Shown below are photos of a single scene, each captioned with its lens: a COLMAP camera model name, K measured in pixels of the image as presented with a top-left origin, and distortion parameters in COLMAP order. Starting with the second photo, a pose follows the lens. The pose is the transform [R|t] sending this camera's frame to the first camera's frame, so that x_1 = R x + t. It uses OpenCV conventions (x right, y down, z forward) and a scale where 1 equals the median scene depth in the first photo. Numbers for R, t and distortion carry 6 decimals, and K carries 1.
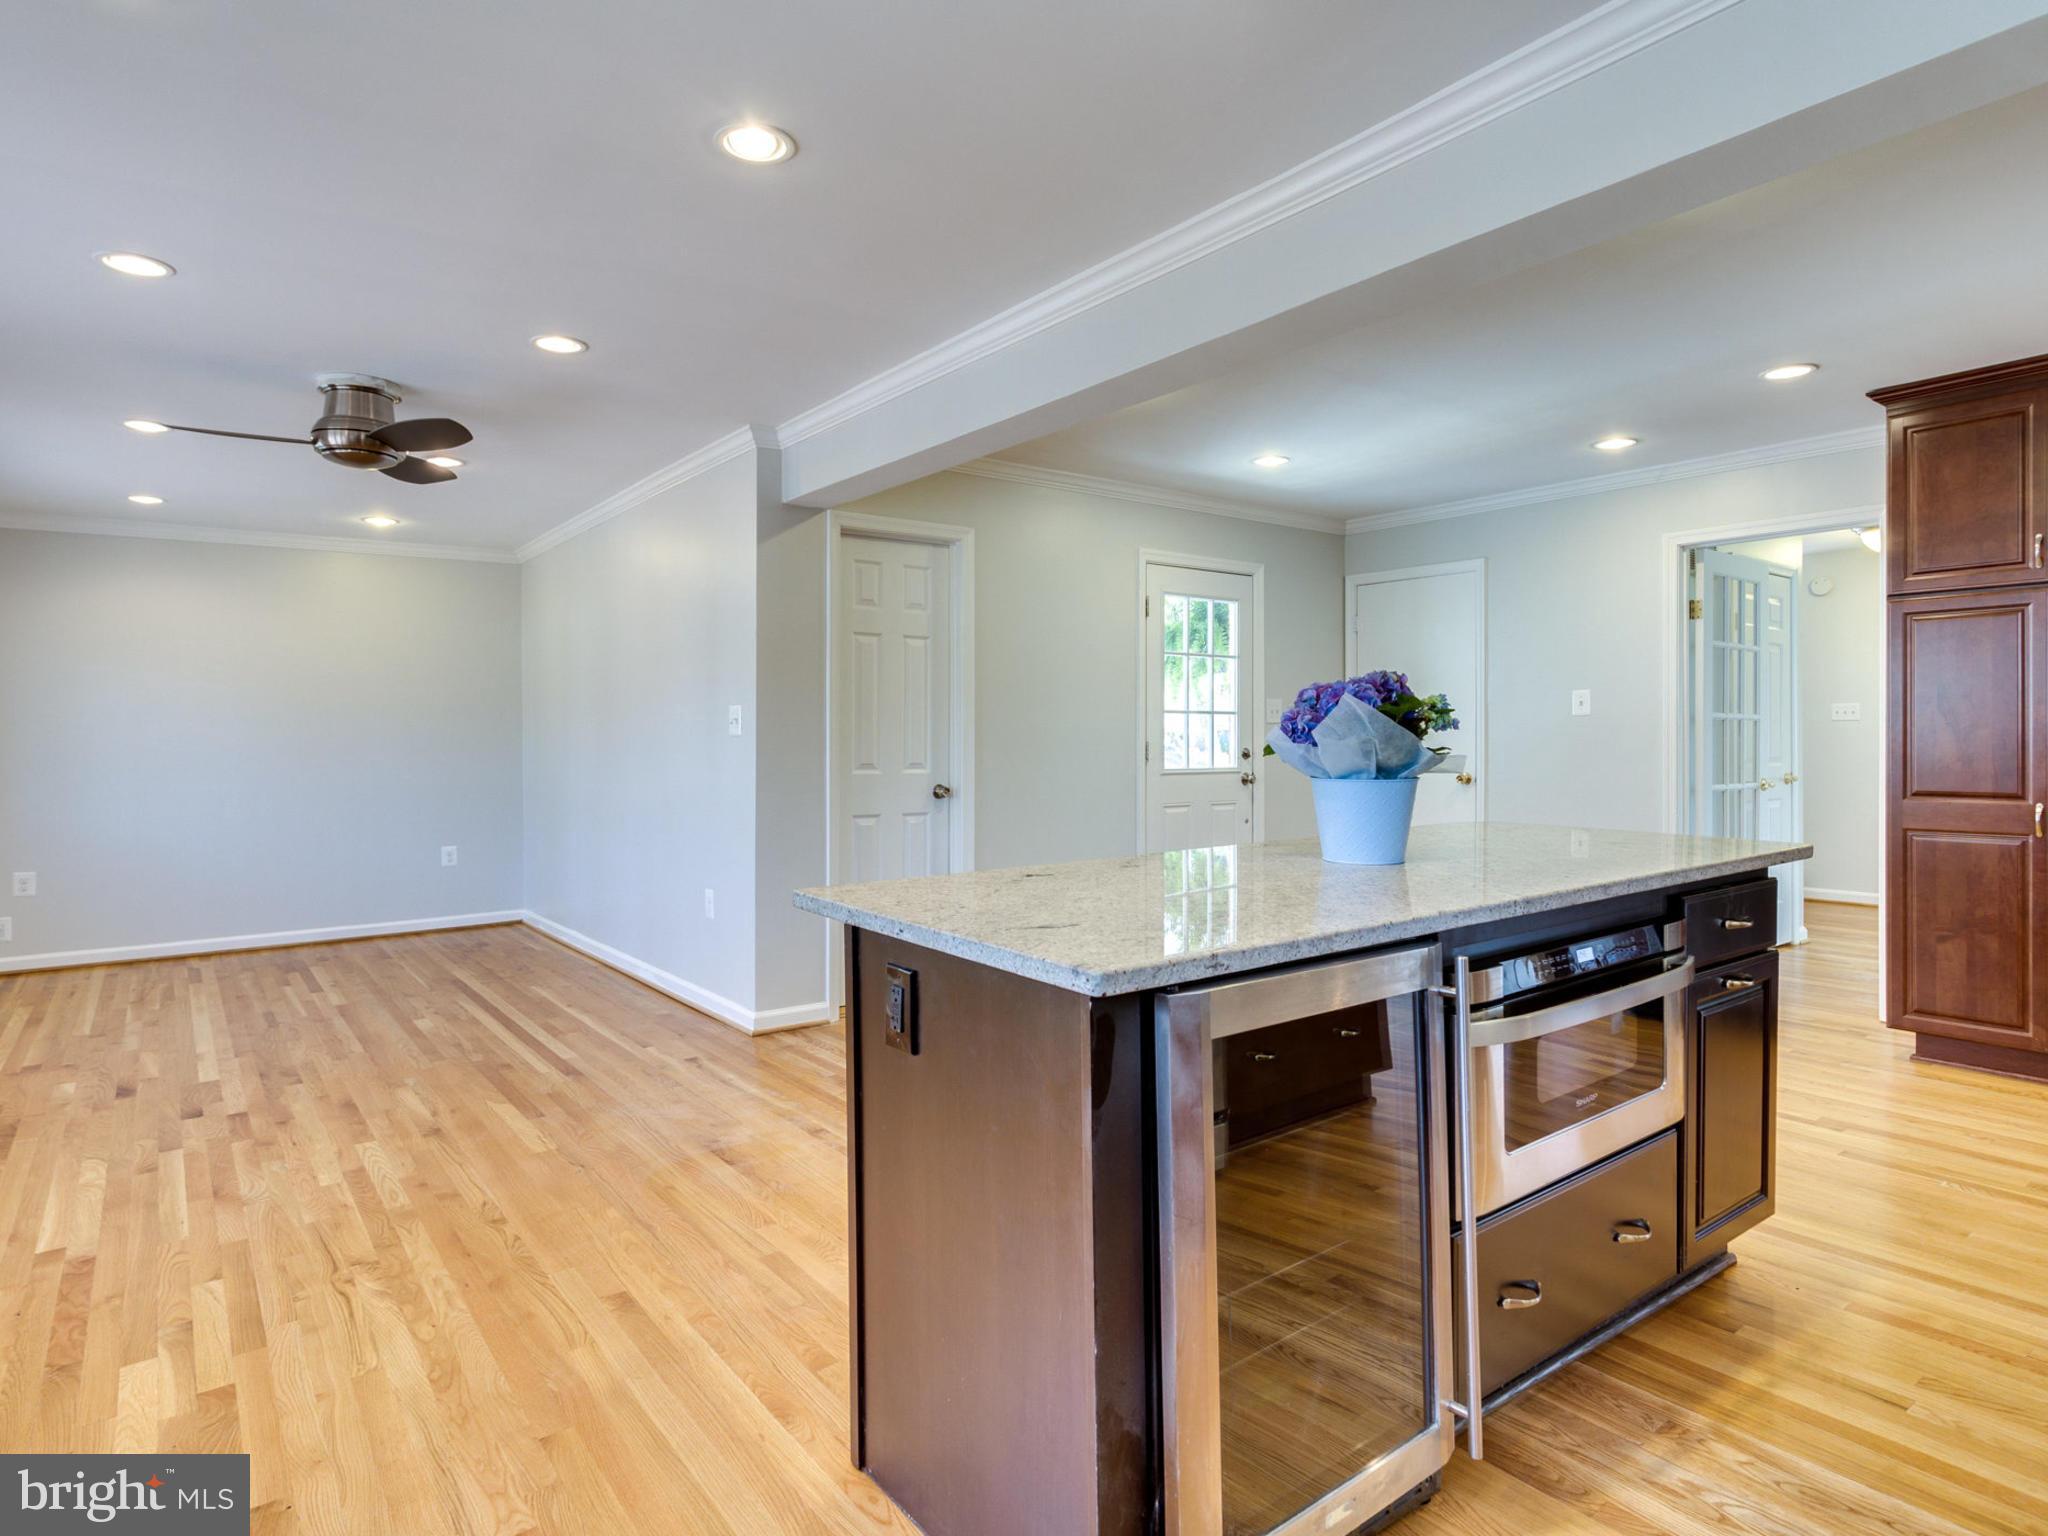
lens RADIAL K [[1110.7, 0, 1001.4], [0, 1110.7, 777.2], [0, 0, 1]] dist [0.000662, -0.000222]
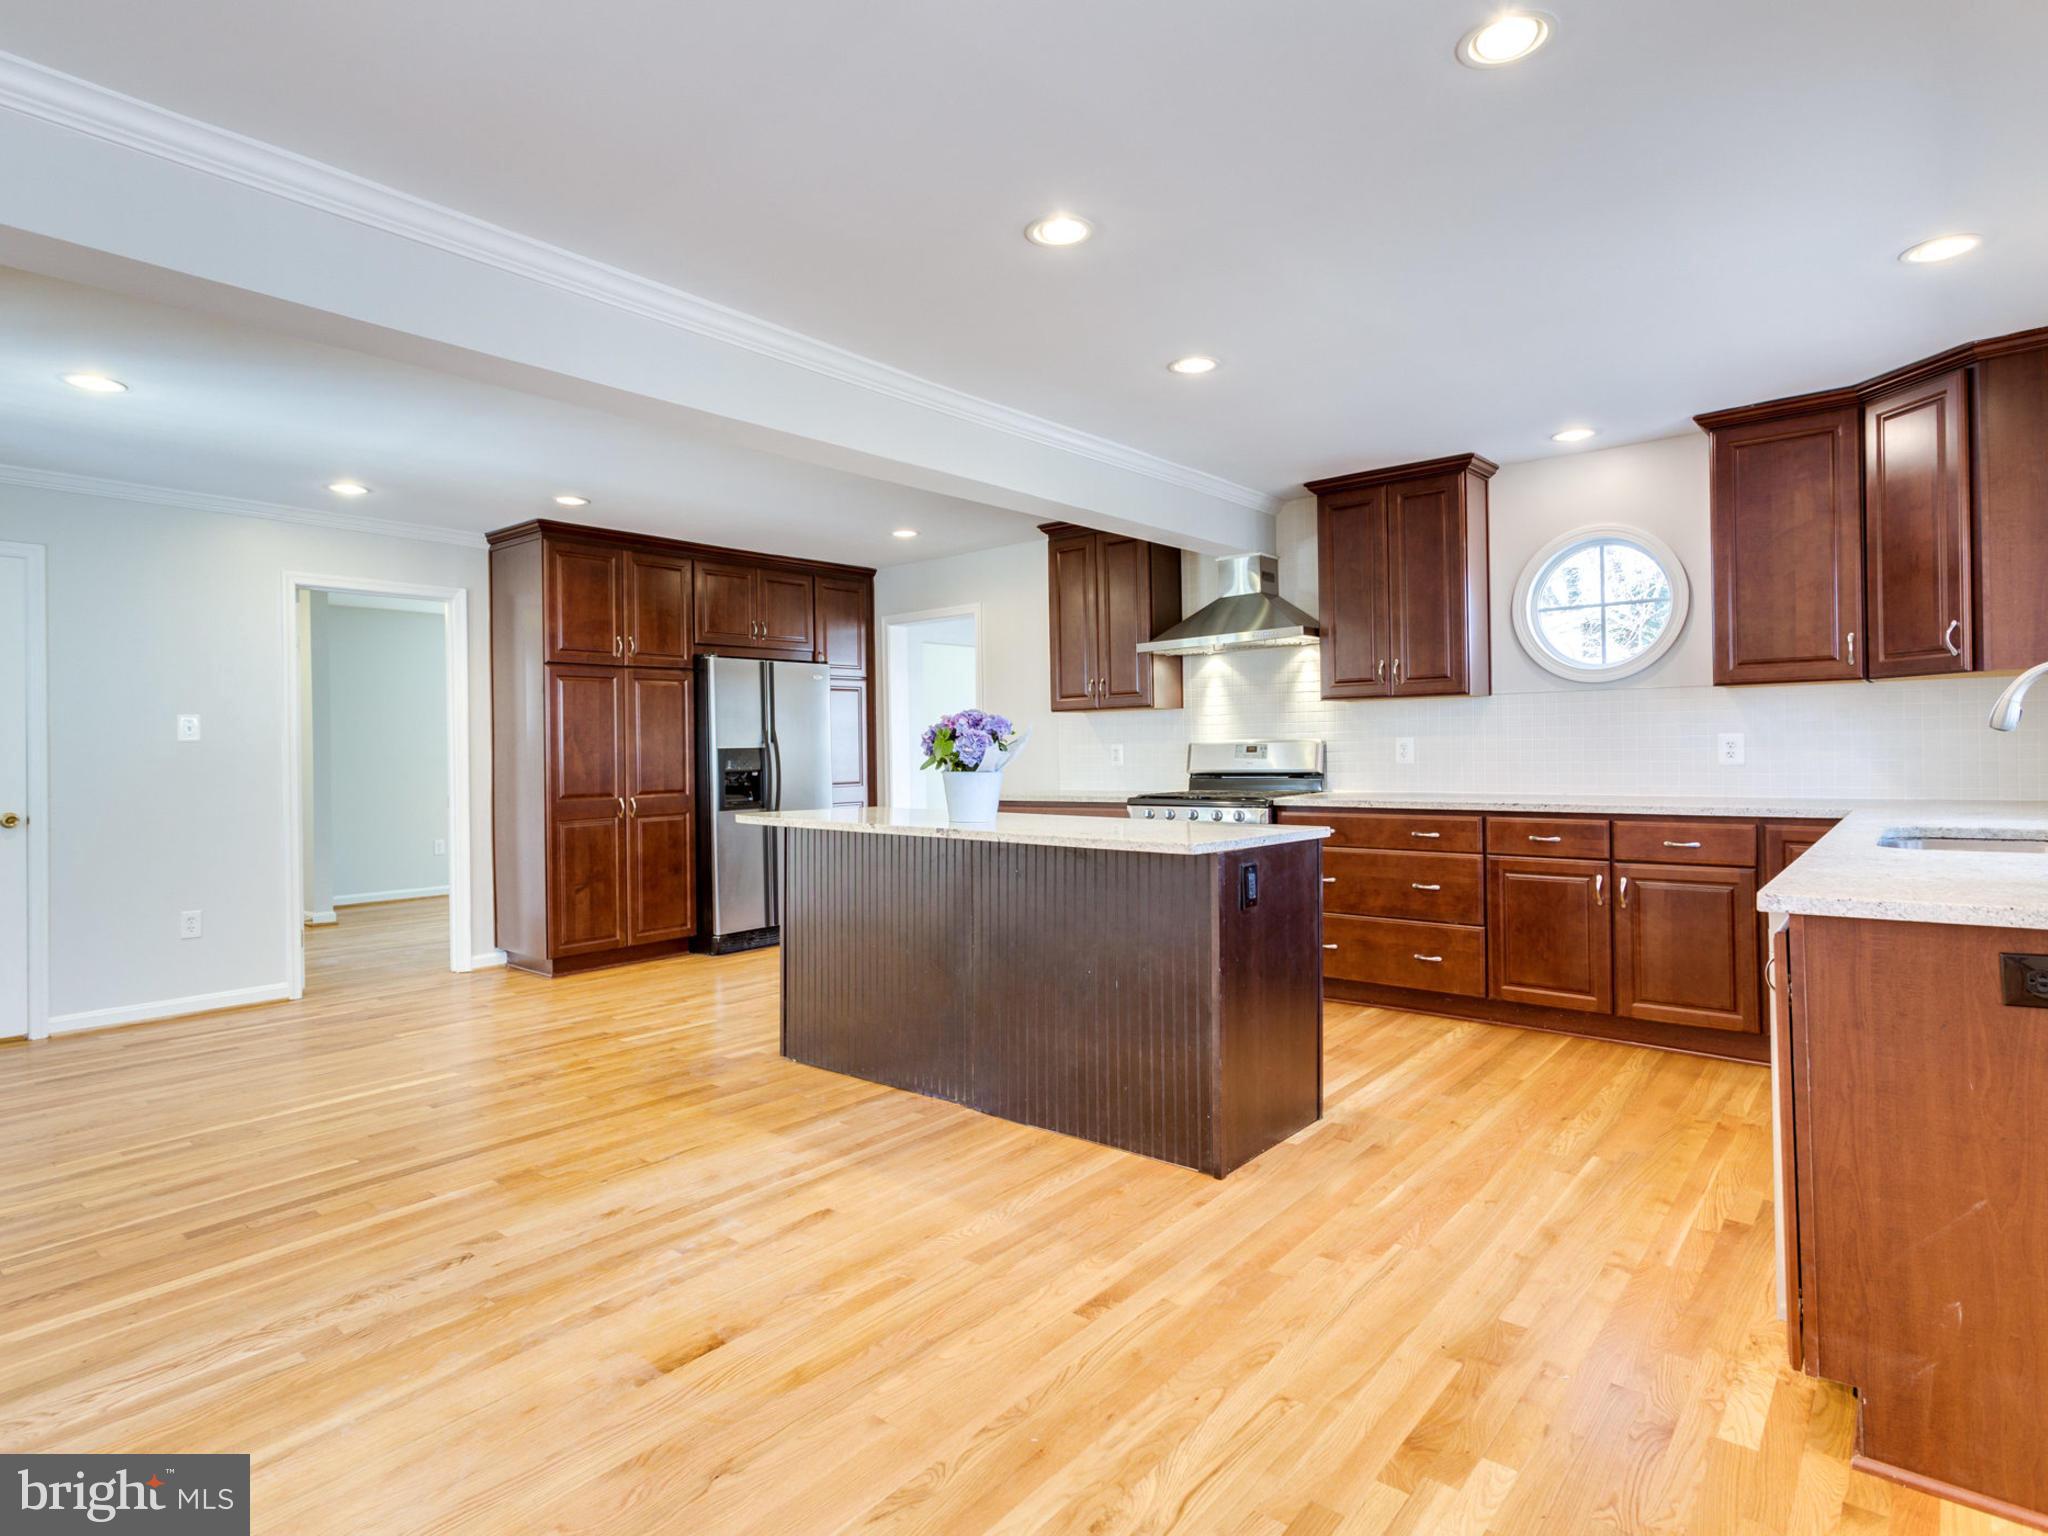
lens RADIAL K [[1110.7, 0, 1001.4], [0, 1110.7, 777.2], [0, 0, 1]] dist [0.000662, -0.000222]
pose [[-0.219059, -0.012680, 0.975629, -1.142904], [0.053769, 0.998239, 0.025047, -0.026098], [-0.974229, 0.057945, -0.217992, 1.126779]]
